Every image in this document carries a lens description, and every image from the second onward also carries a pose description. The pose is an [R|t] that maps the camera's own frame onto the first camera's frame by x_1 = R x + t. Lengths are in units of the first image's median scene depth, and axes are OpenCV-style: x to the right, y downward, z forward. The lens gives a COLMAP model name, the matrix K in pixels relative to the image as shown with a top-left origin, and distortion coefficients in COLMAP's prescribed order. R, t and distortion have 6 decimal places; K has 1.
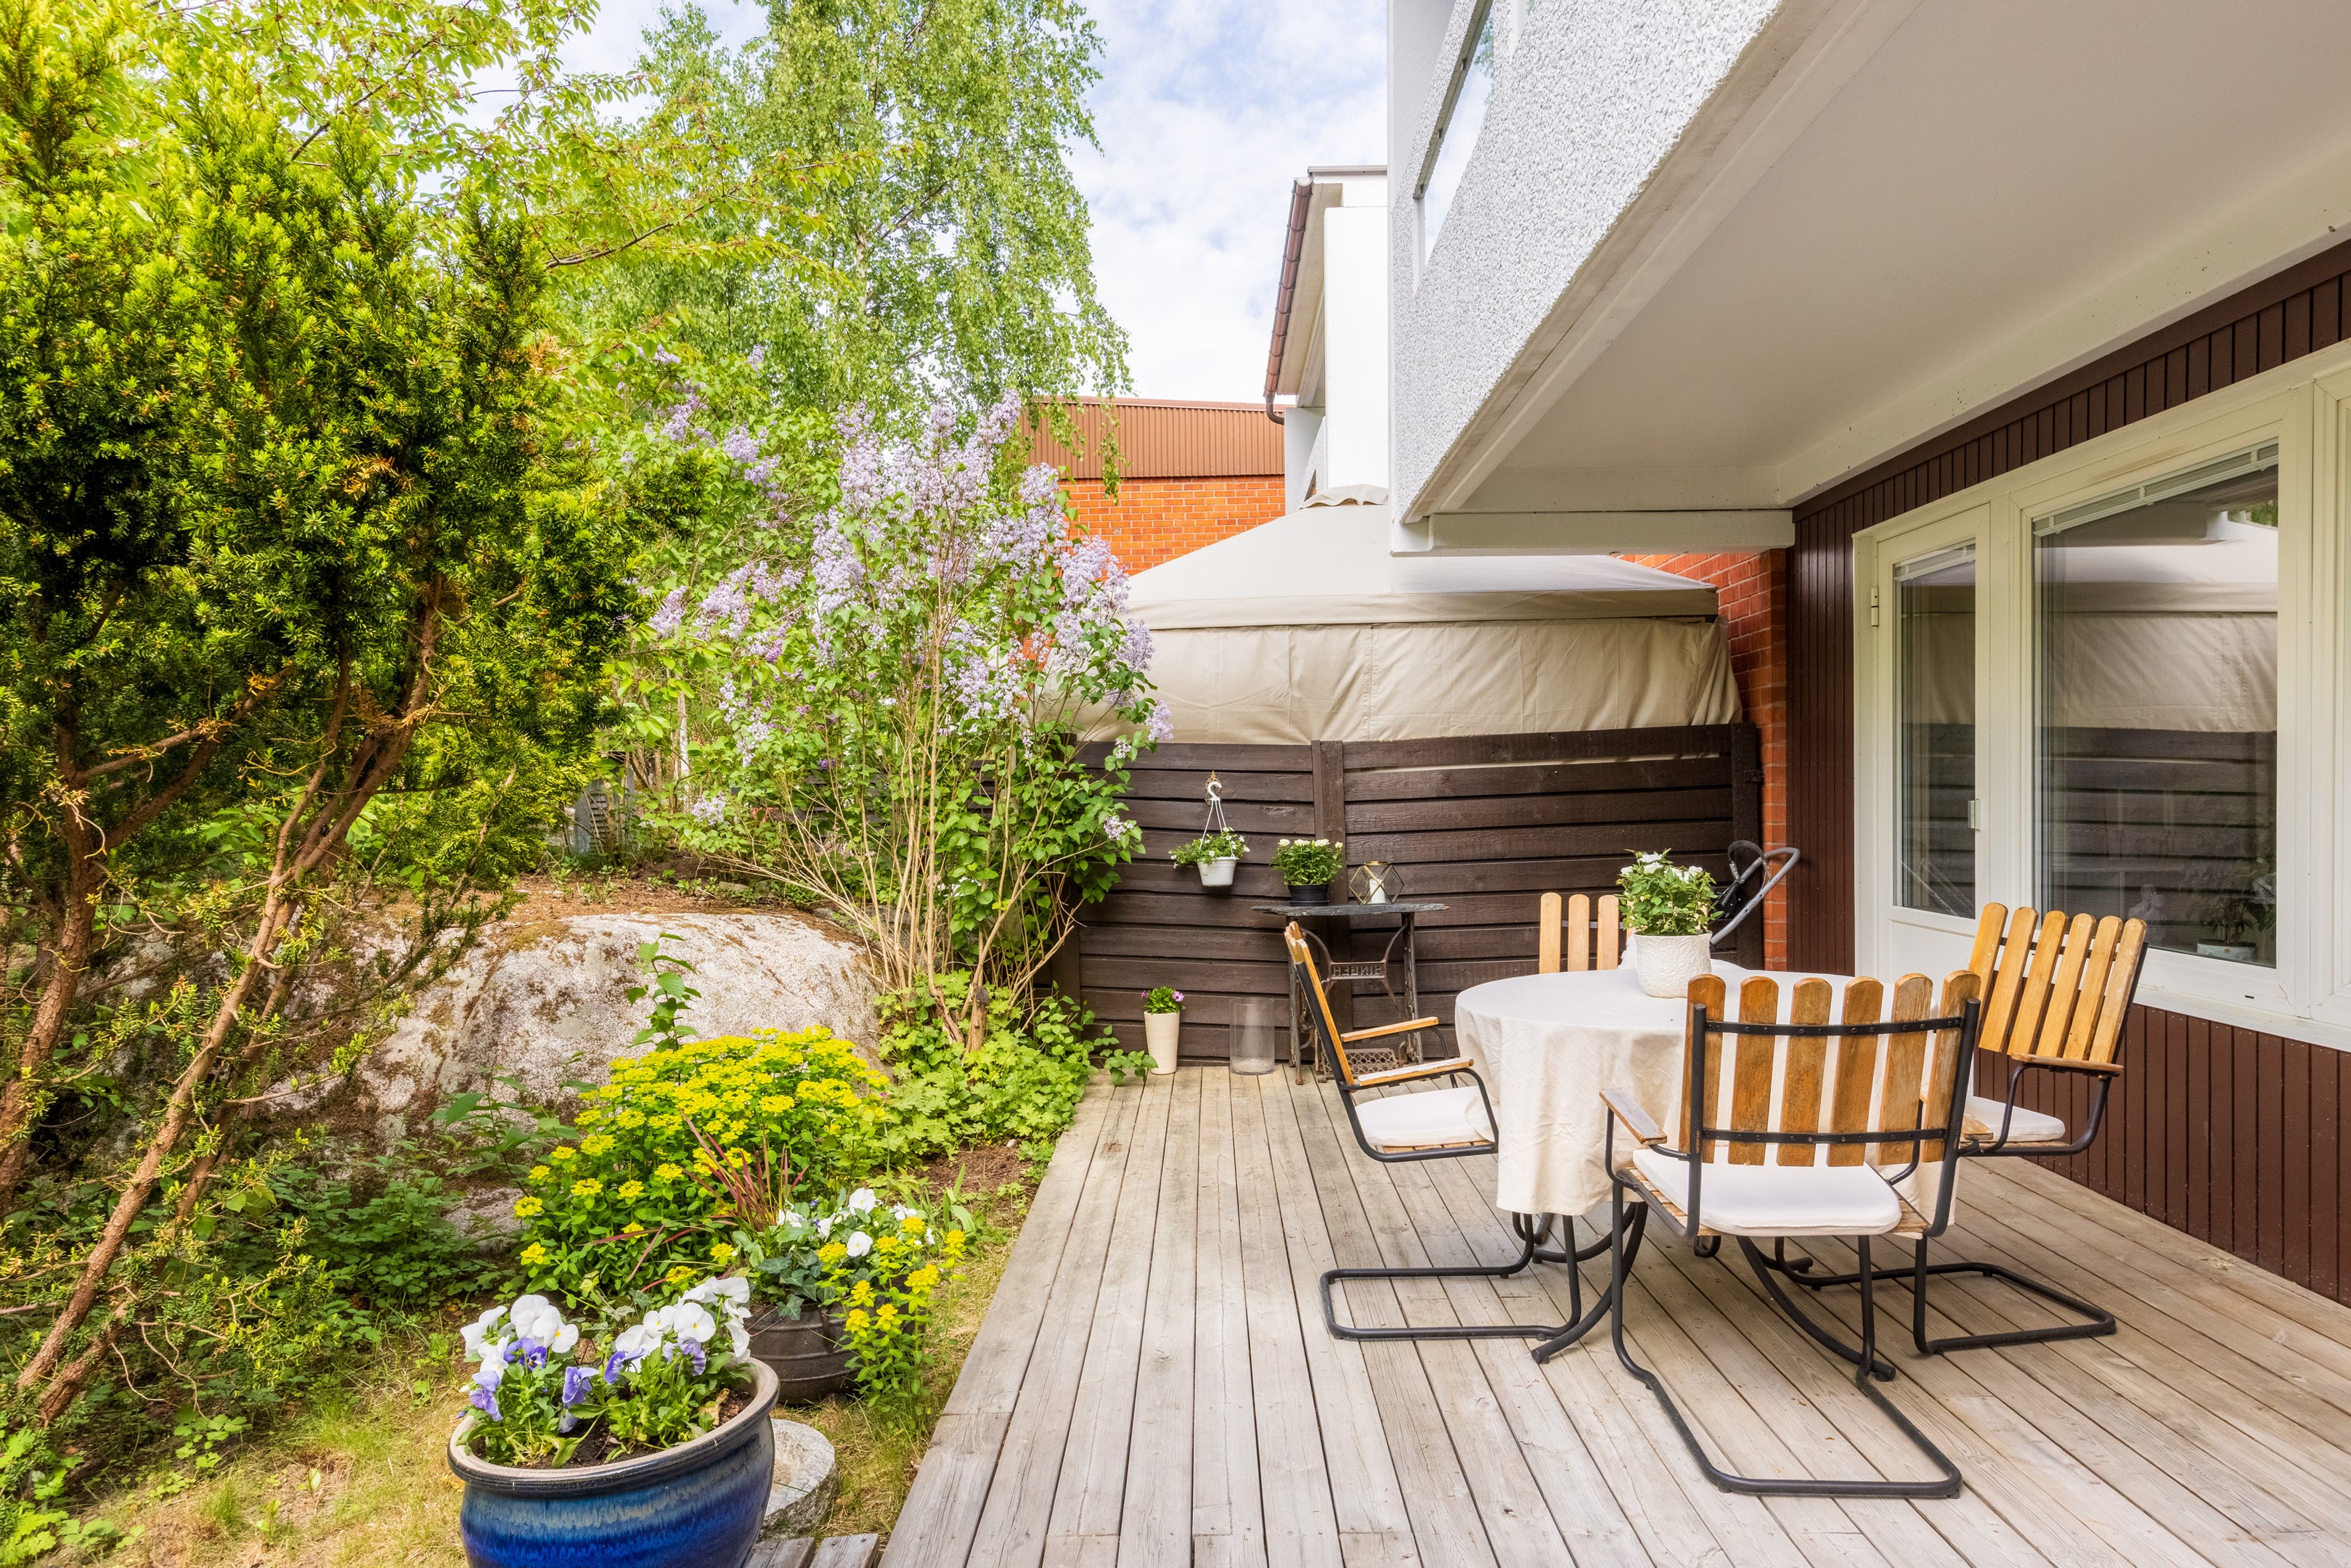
lens RADIAL K [[1440.3, 0, 1173.9], [0, 1440.3, 803.8], [0, 0, 1]] dist [0.004090, -0.000841]
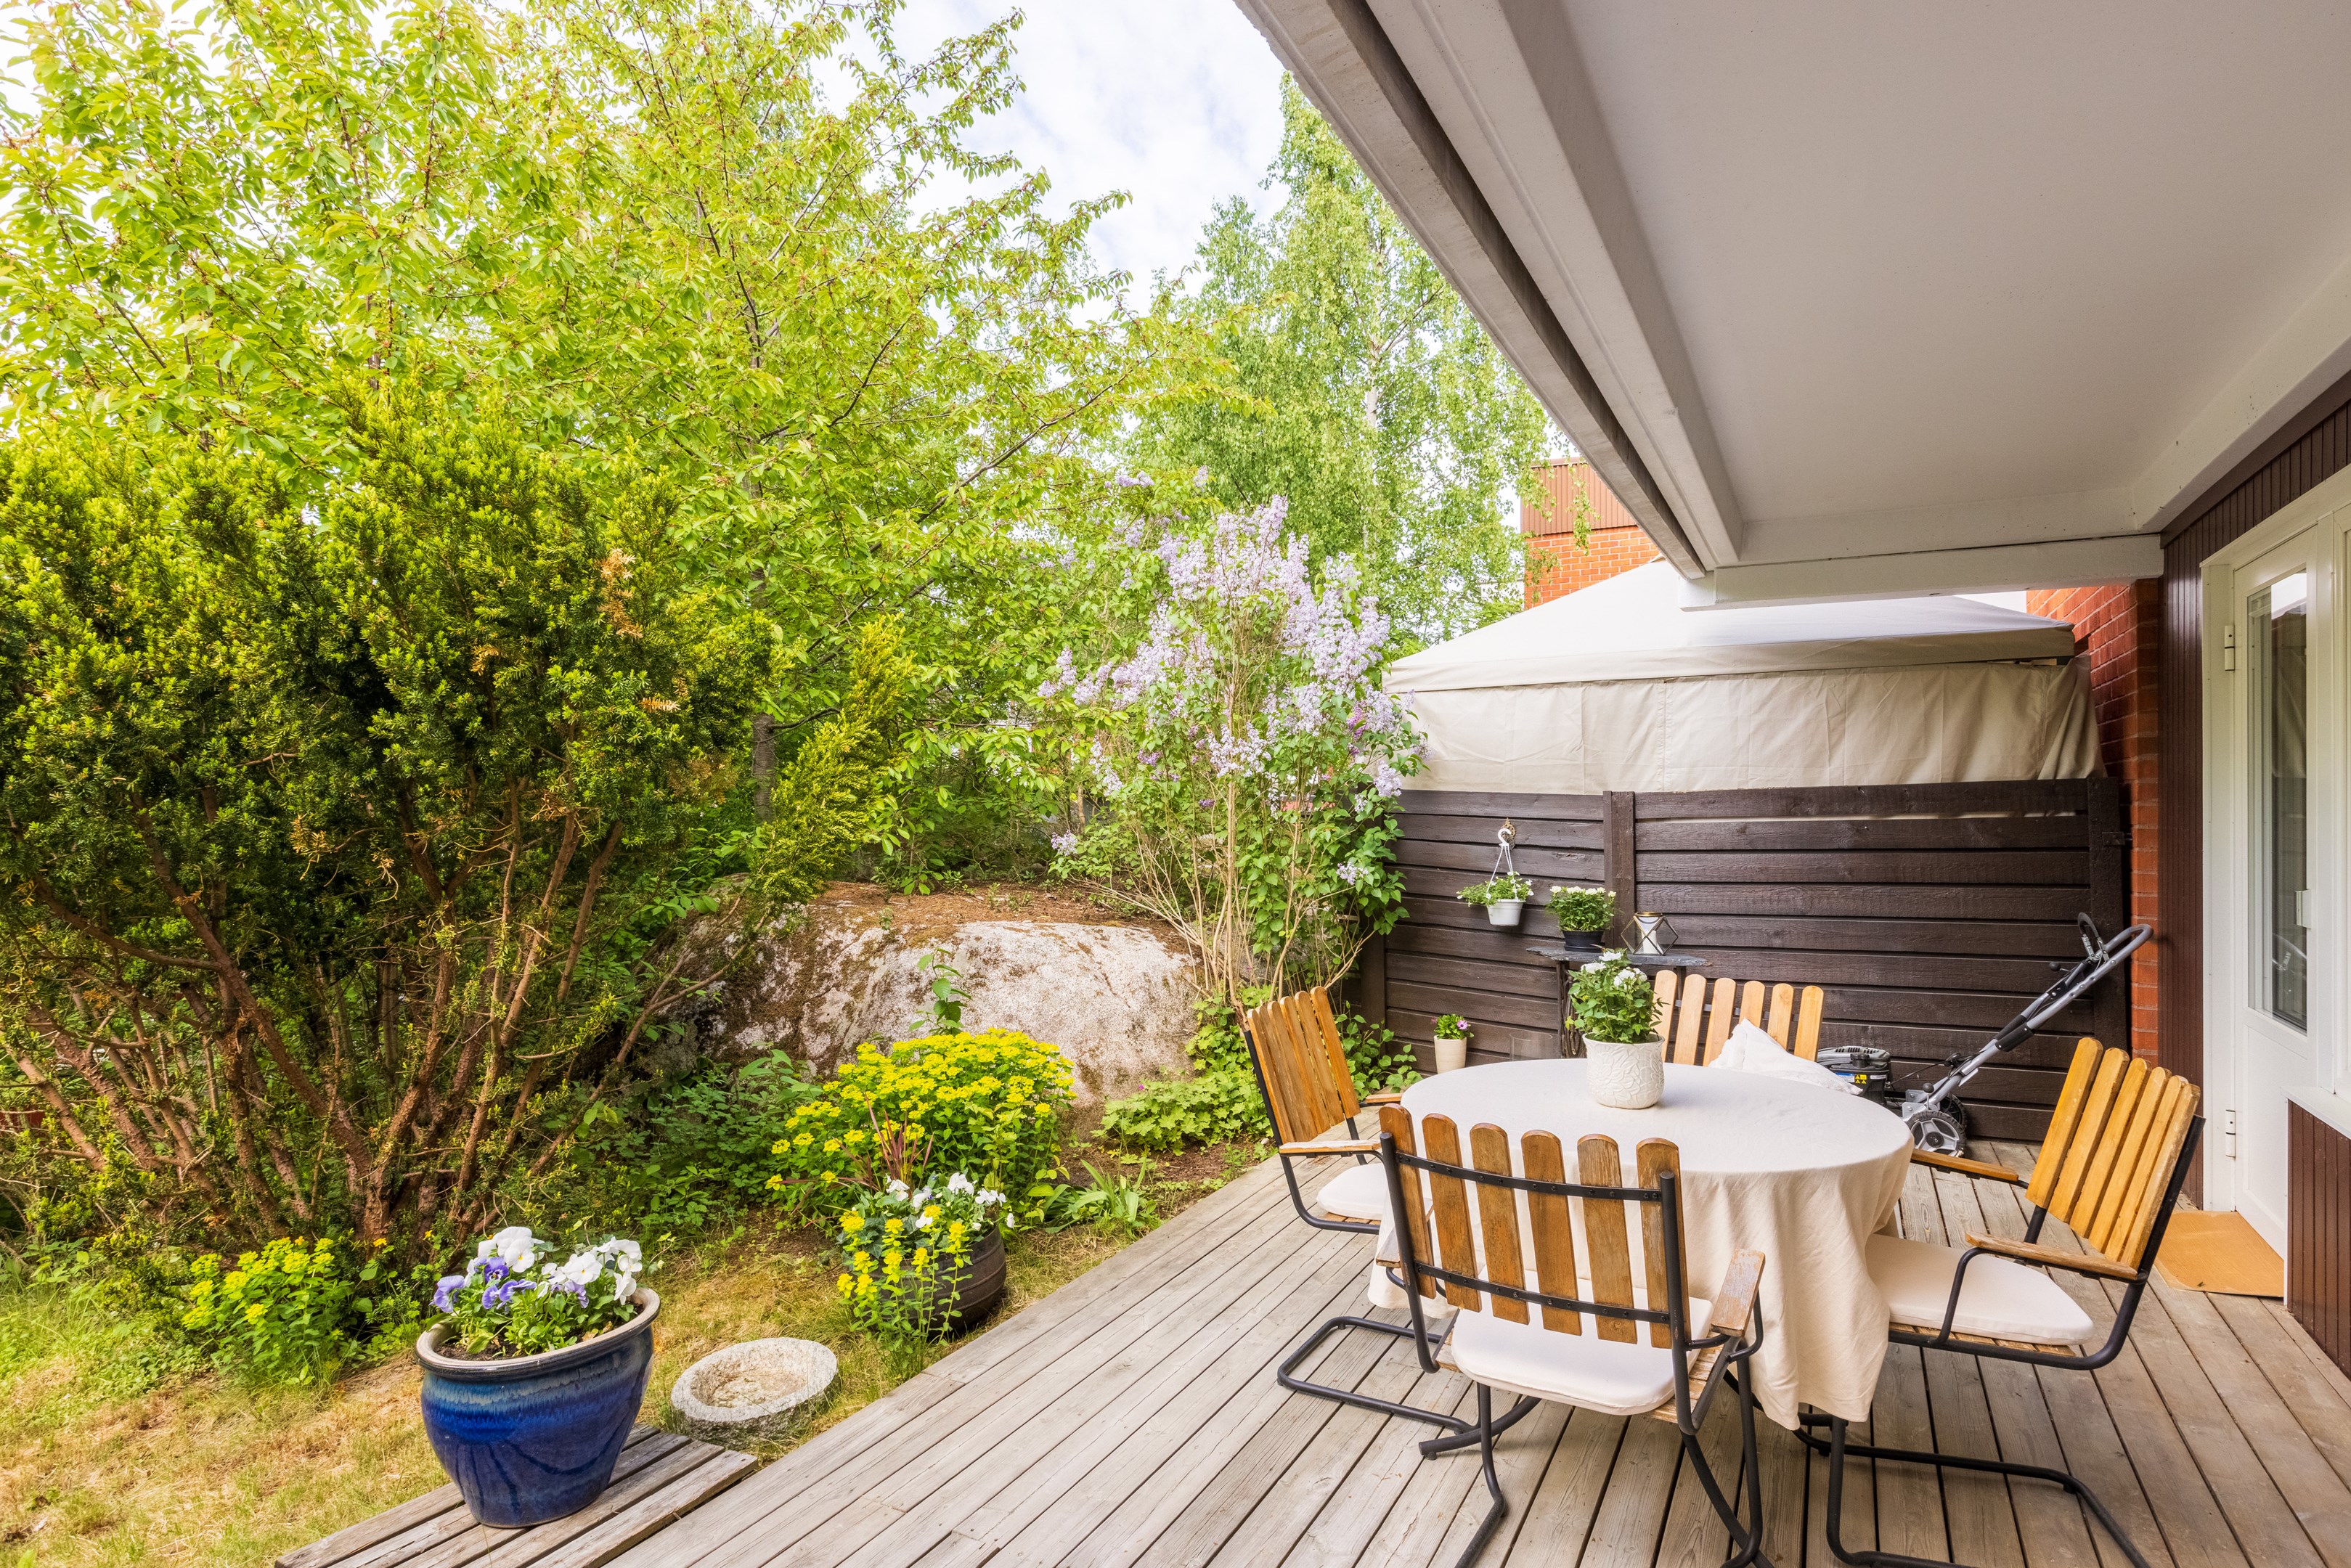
lens RADIAL K [[1217.2, 0, 1175.3], [0, 1217.2, 783.9], [0, 0, 1]] dist [-0.005546, -0.001176]
pose [[0.884112, 0.008057, -0.467205, 0.245248], [-0.017064, 0.999741, -0.015051, -0.032275], [0.466962, 0.021279, 0.884021, 0.081073]]
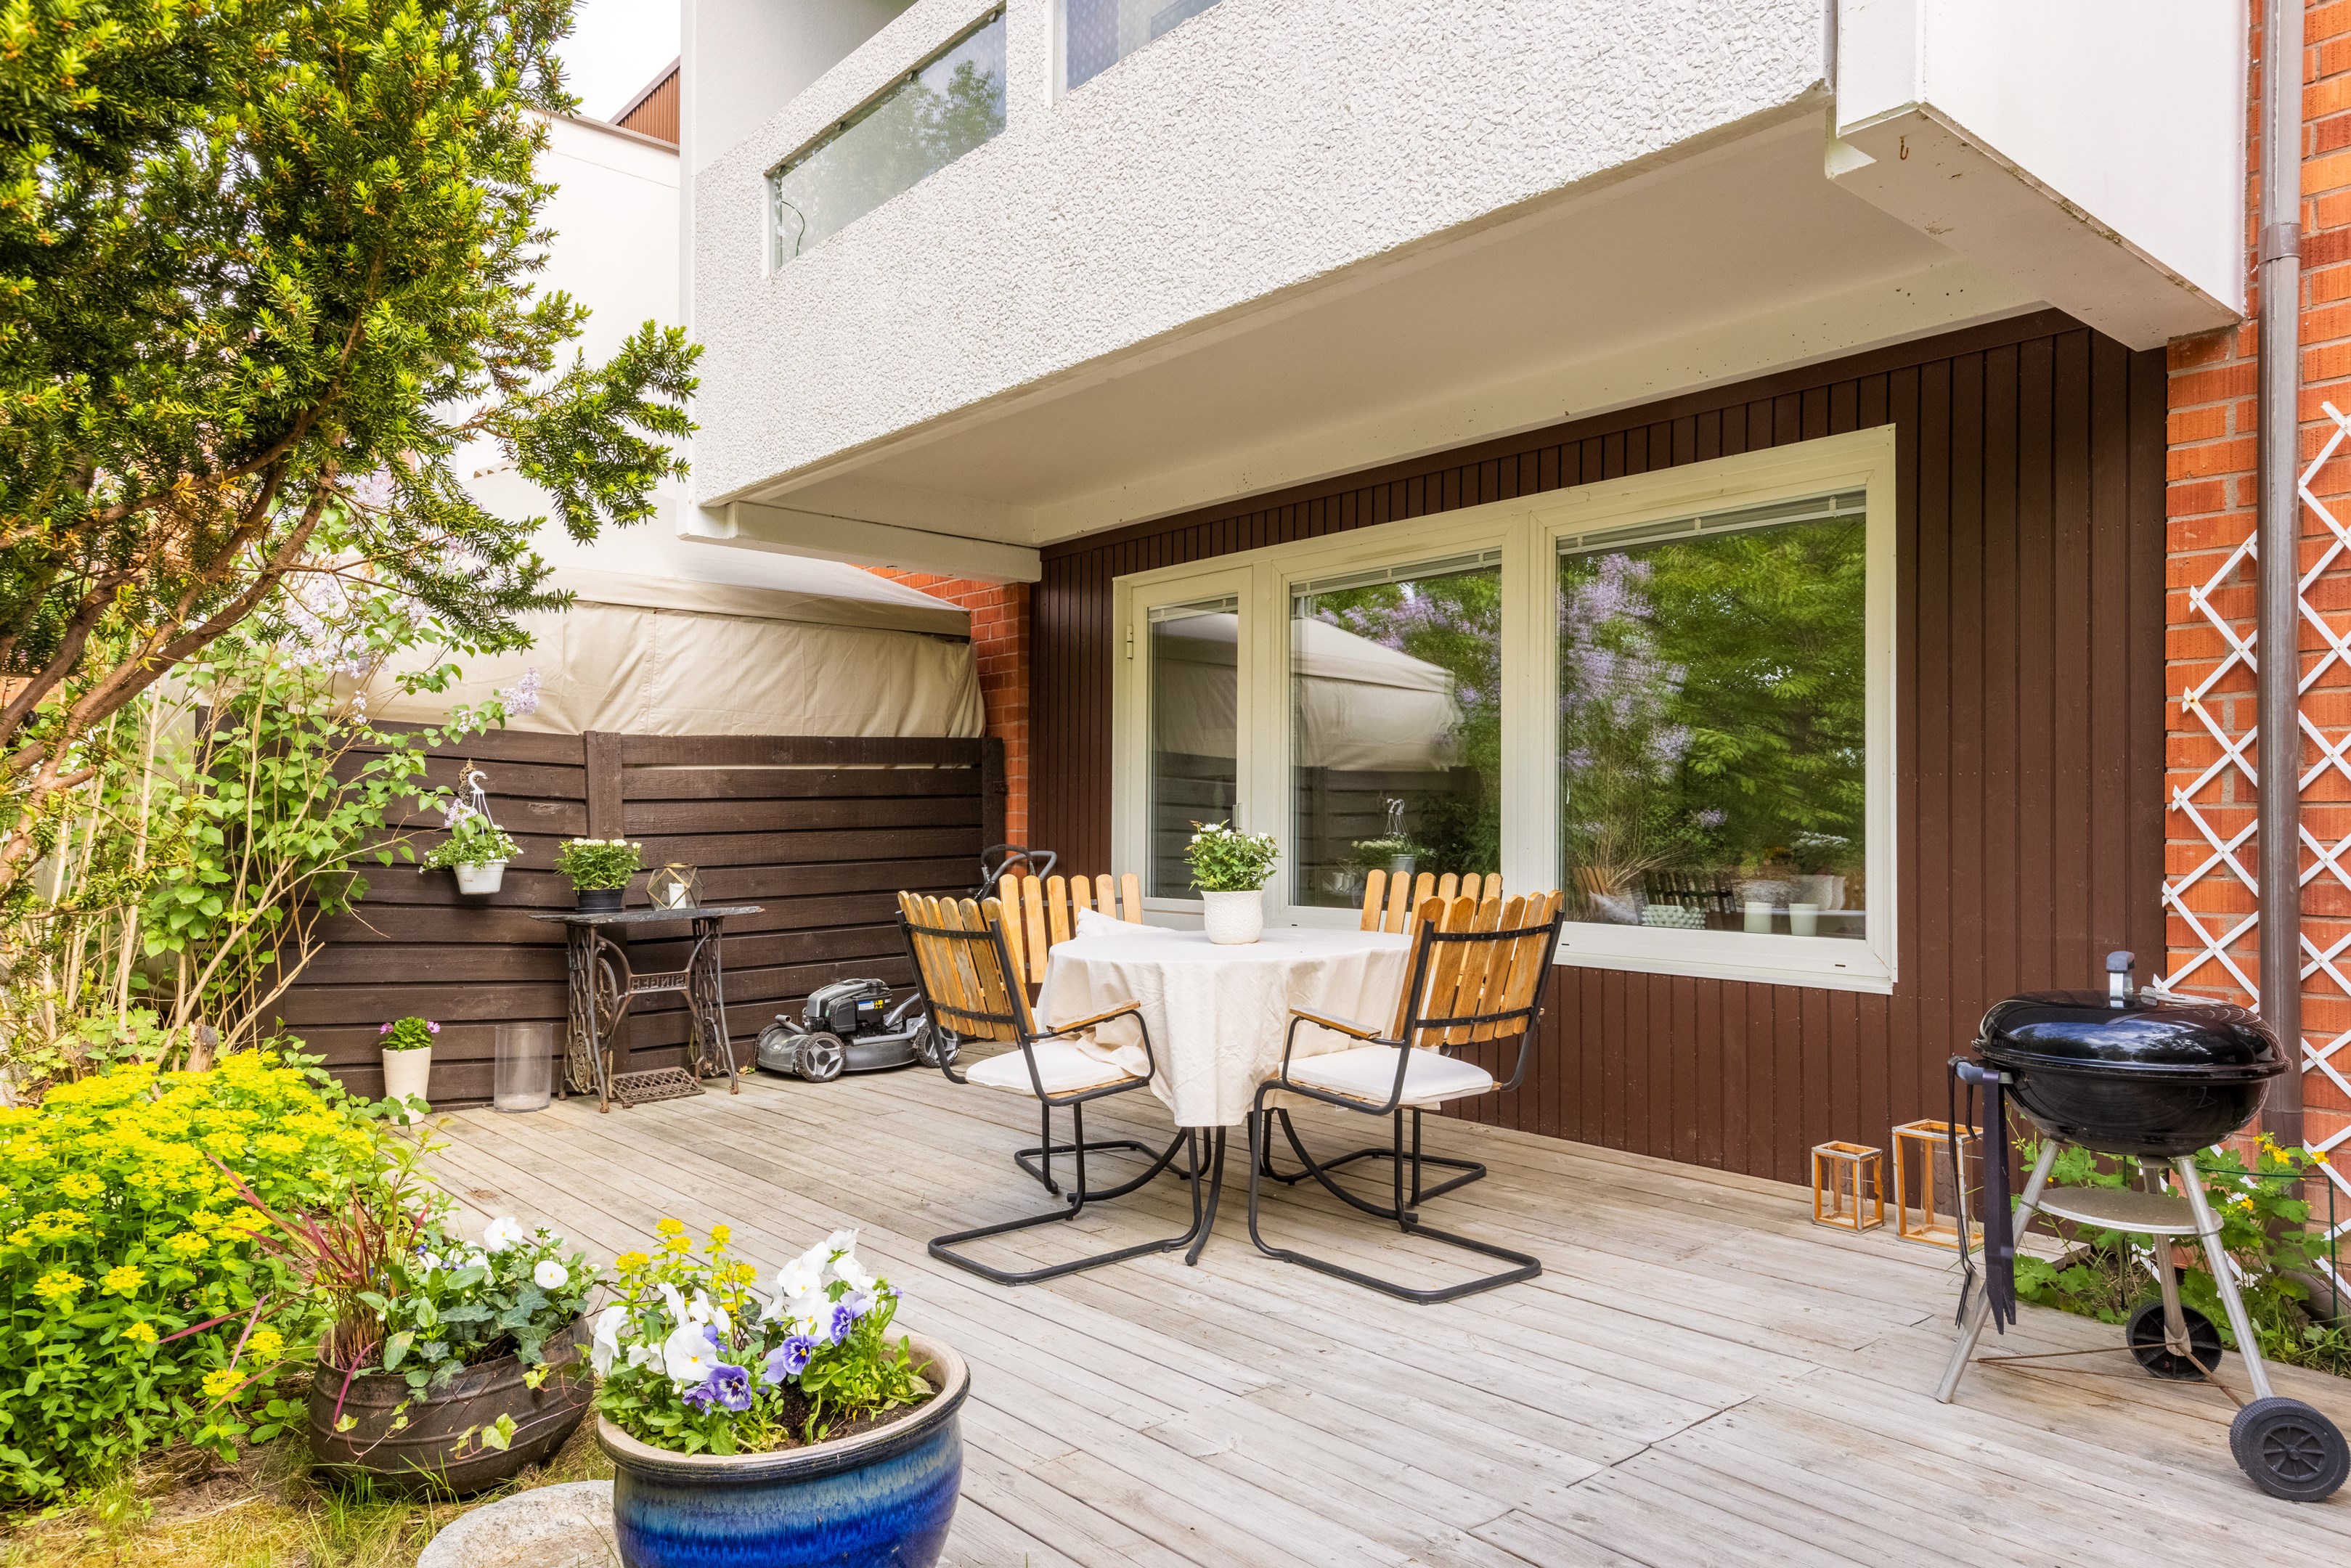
lens RADIAL K [[1540.4, 0, 1167.3], [0, 1540.4, 794.8], [0, 0, 1]] dist [0.038119, -0.000255]
pose [[0.740996, 0.031658, 0.670763, -0.293556], [-0.006514, 0.999180, -0.039963, 0.033322], [-0.671478, 0.025243, 0.740595, 0.050872]]
